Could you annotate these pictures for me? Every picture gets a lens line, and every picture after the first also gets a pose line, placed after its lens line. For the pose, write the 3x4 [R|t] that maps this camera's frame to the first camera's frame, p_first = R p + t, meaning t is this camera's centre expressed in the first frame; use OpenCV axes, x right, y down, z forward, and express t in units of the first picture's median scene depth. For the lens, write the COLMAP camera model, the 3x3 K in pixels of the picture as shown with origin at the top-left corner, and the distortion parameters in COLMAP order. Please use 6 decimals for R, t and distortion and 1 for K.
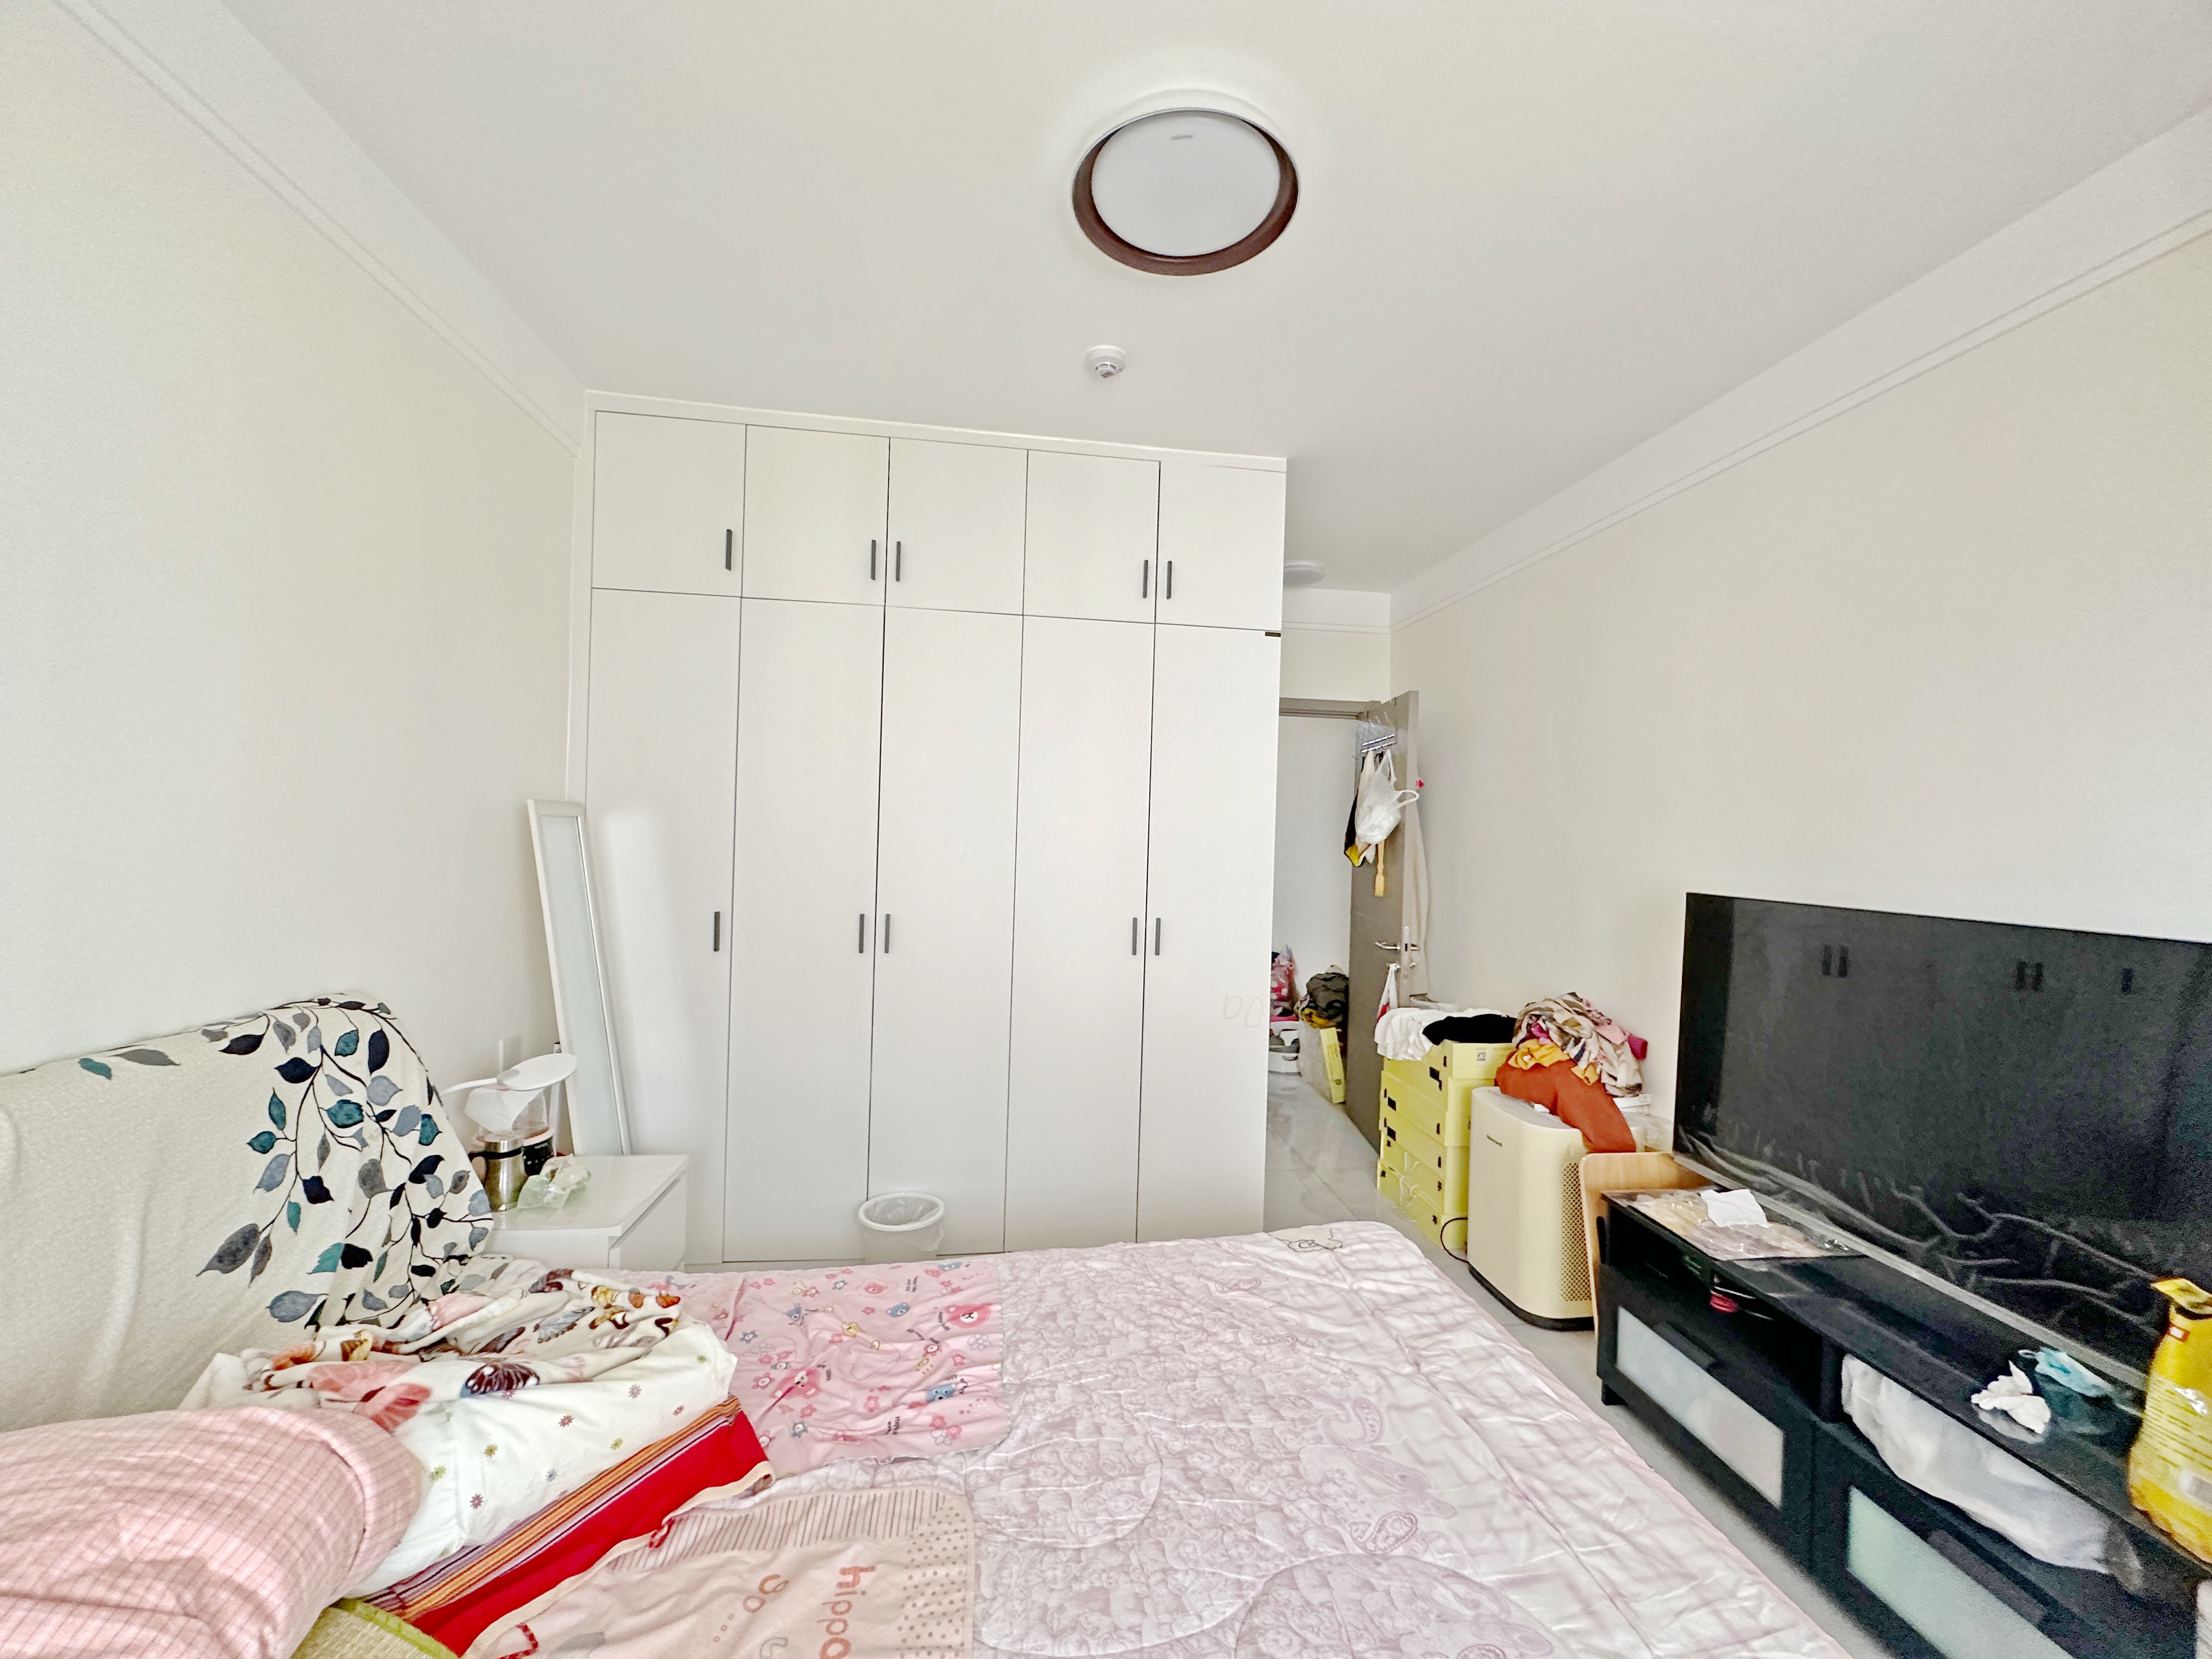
lens RADIAL K [[887.1, 0, 1105.3], [0, 887.1, 828.7], [0, 0, 1]] dist [0.001391, 0.002448]
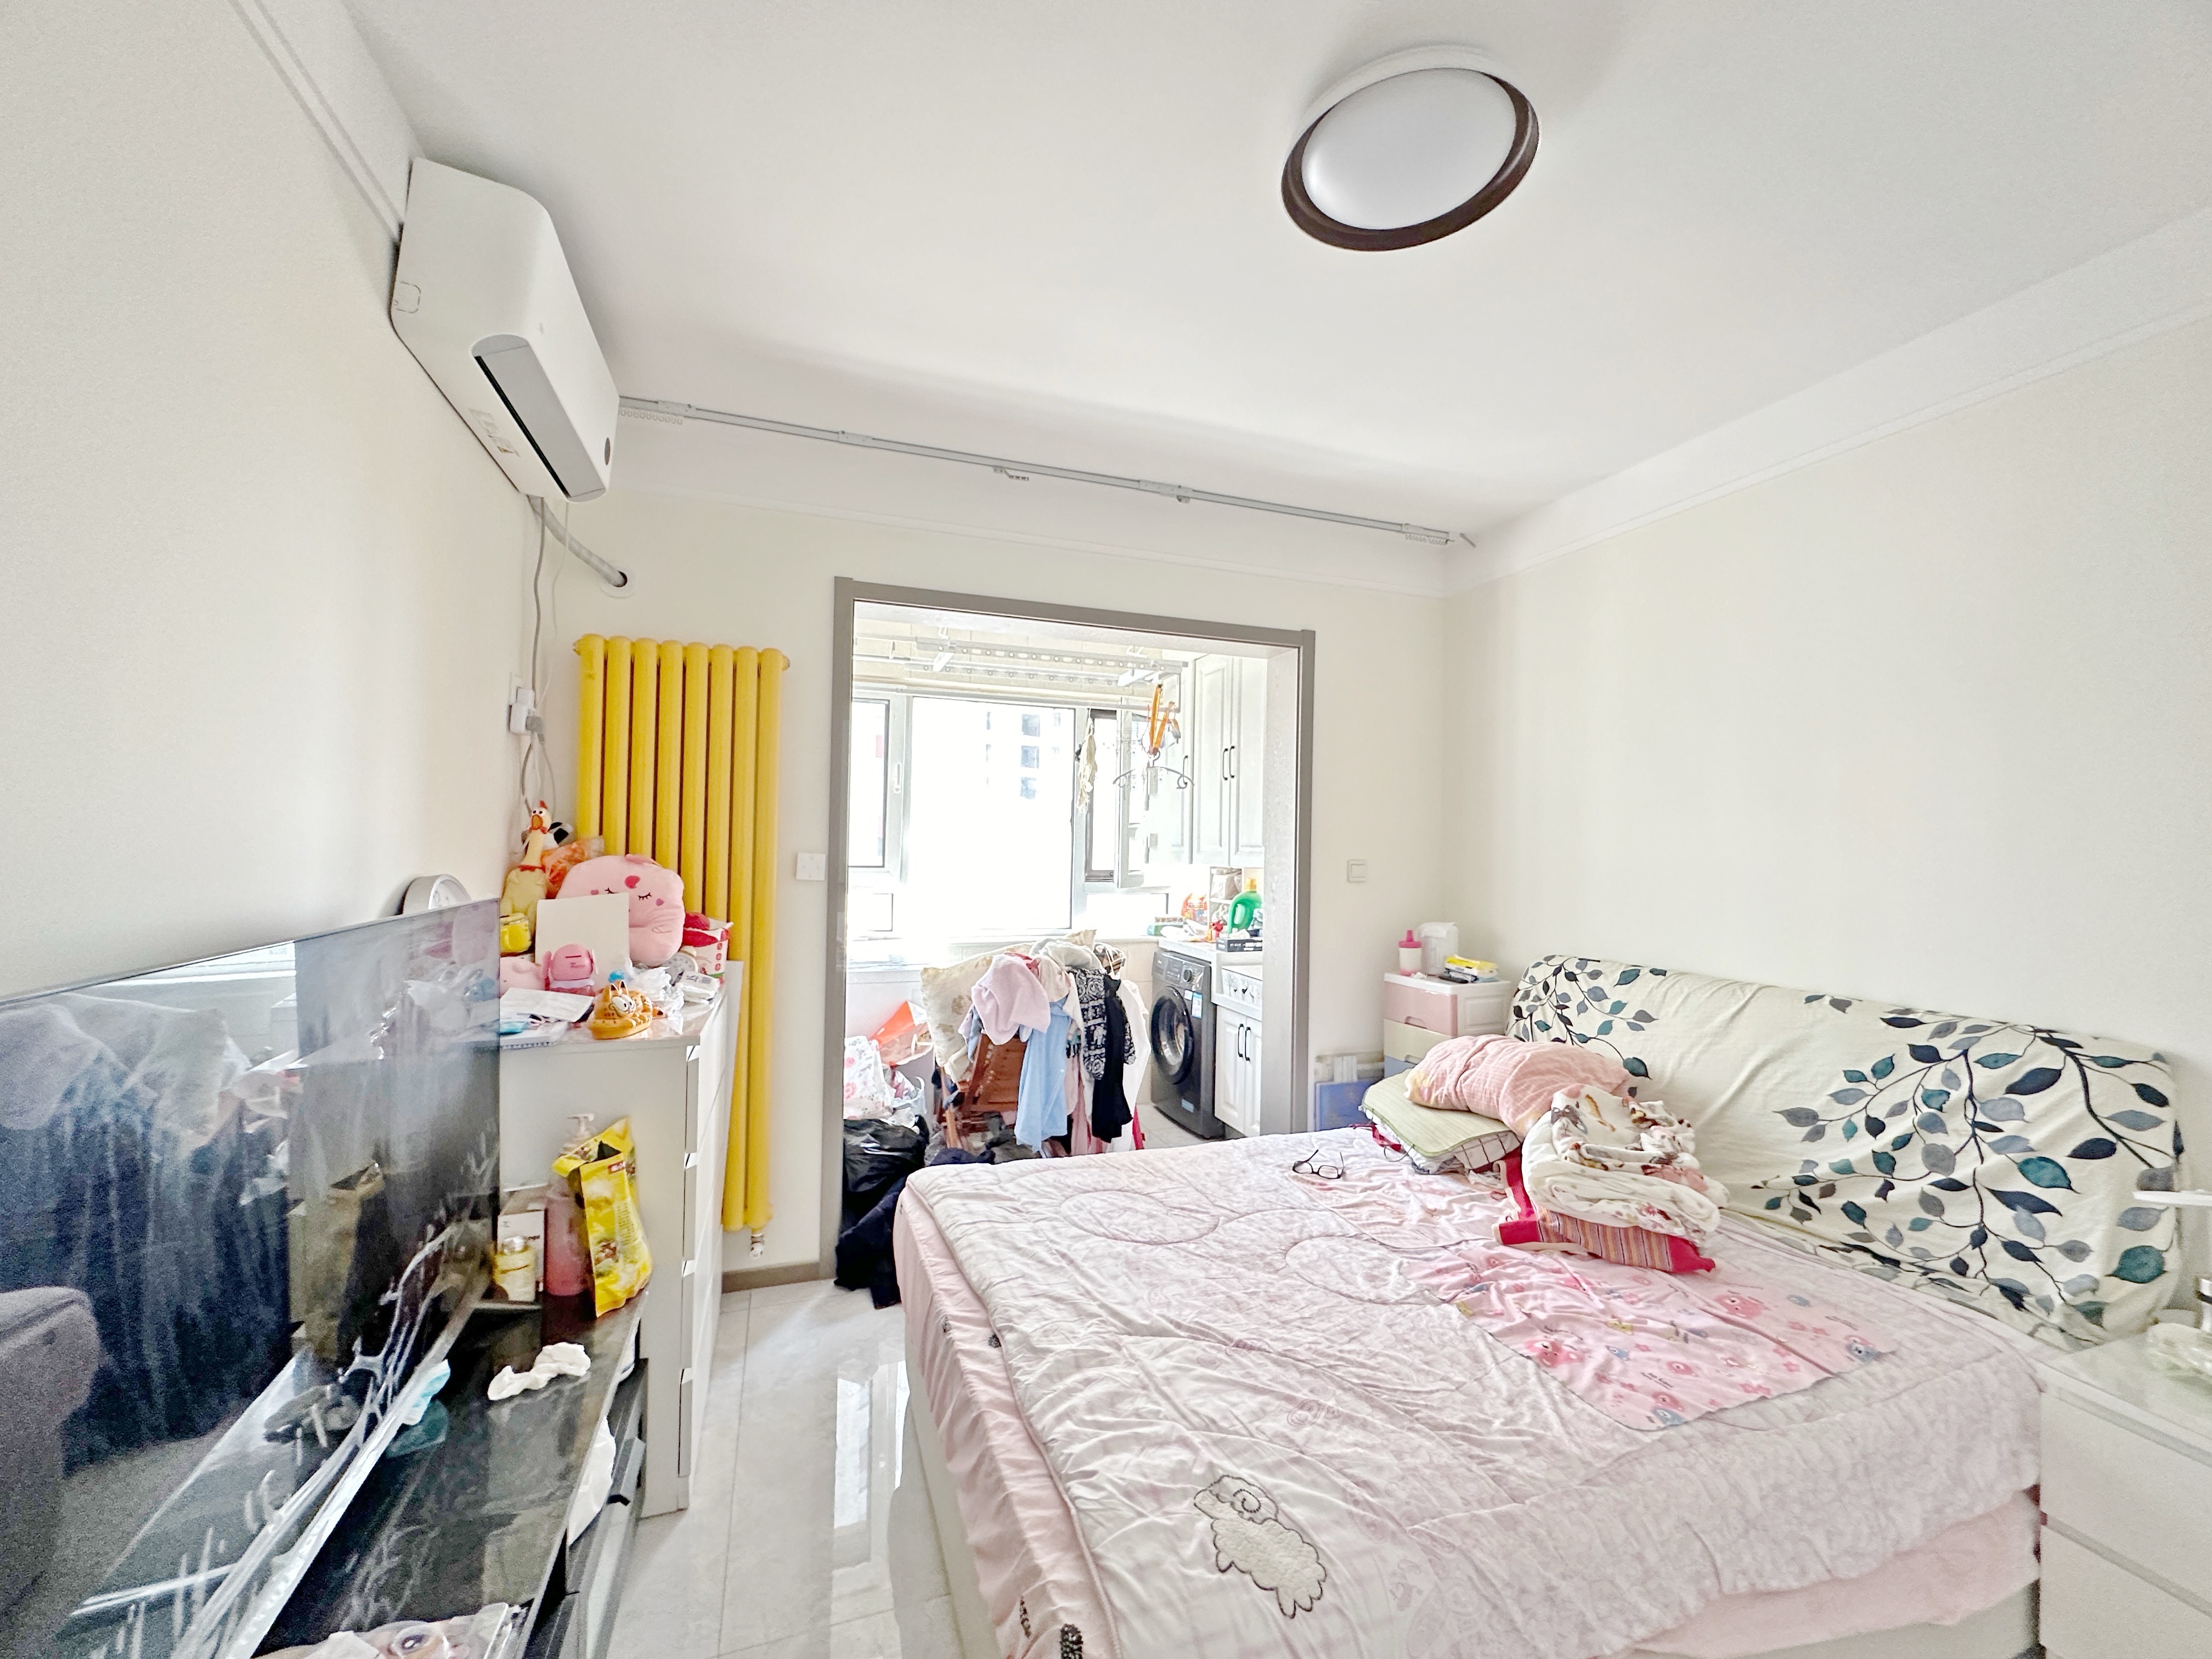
lens RADIAL K [[887.1, 0, 1108.1], [0, 887.1, 828.5], [0, 0, 1]] dist [0.001391, 0.002448]
pose [[-0.974134, -0.053765, -0.219481, 0.649878], [-0.049481, 0.998463, -0.024975, 0.023154], [0.220487, -0.013469, -0.975297, 2.118484]]
